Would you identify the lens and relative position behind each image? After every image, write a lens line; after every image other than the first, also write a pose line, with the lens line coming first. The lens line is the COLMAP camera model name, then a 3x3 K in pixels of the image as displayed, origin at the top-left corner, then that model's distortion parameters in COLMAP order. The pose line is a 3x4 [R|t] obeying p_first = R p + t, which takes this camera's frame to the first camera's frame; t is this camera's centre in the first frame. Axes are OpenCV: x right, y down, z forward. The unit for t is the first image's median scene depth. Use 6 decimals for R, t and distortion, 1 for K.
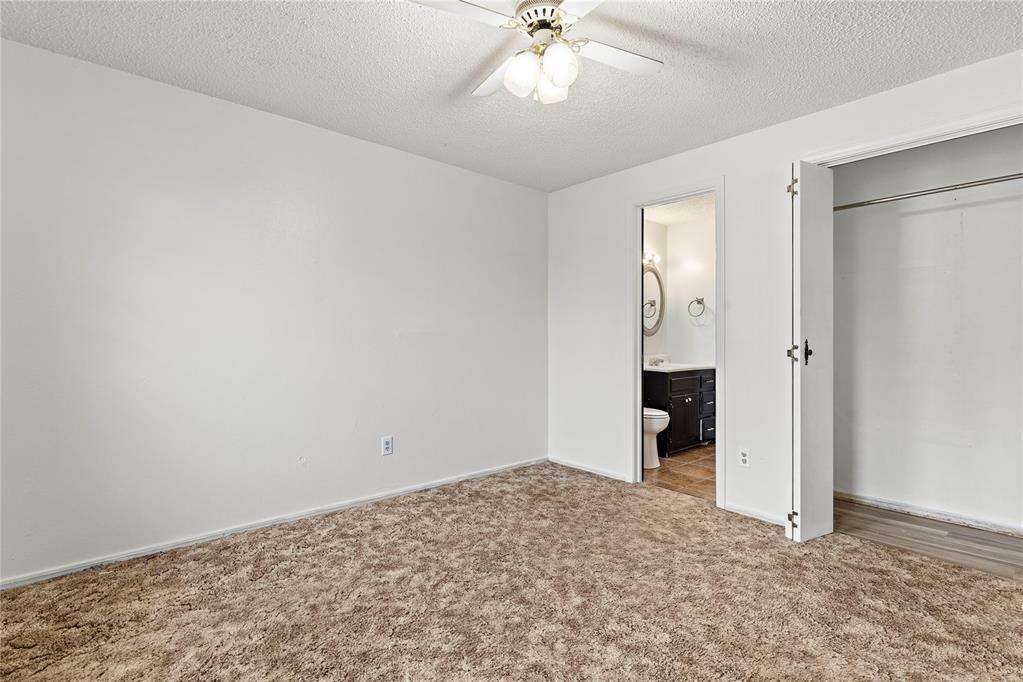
lens RADIAL K [[483.9, 0, 515.5], [0, 483.9, 333.7], [0, 0, 1]] dist [0.004514, 0.000058]
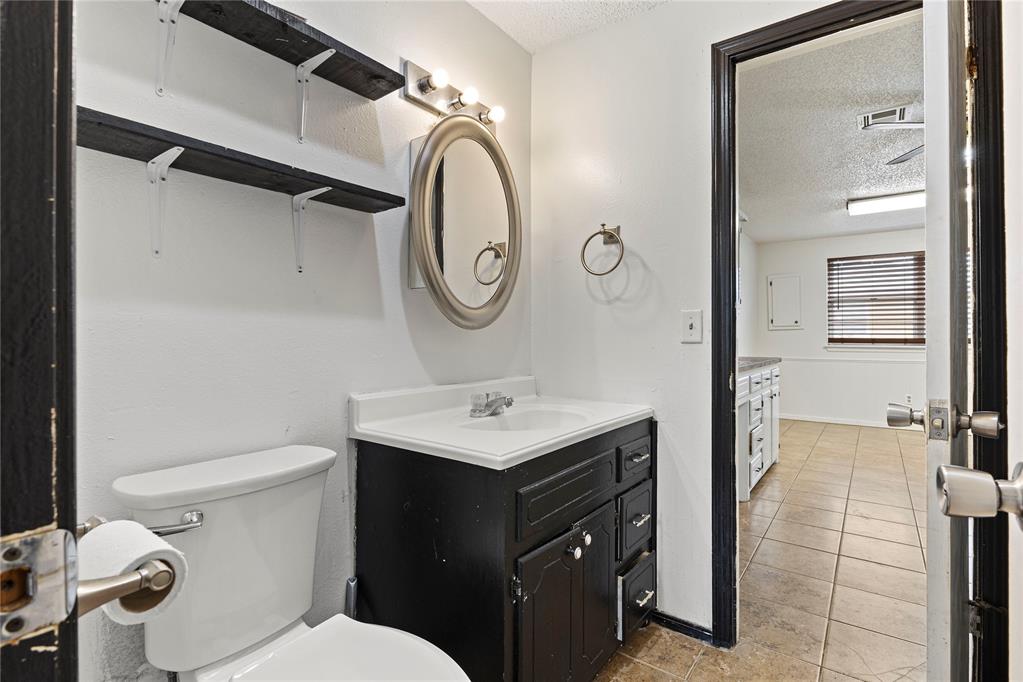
lens RADIAL K [[483.9, 0, 515.5], [0, 483.9, 333.7], [0, 0, 1]] dist [0.004514, 0.000058]
pose [[0.979950, -0.004536, 0.199190, 0.234149], [0.004960, 0.999986, -0.001633, 0.009784], [-0.199180, 0.002588, 0.979960, 0.650199]]
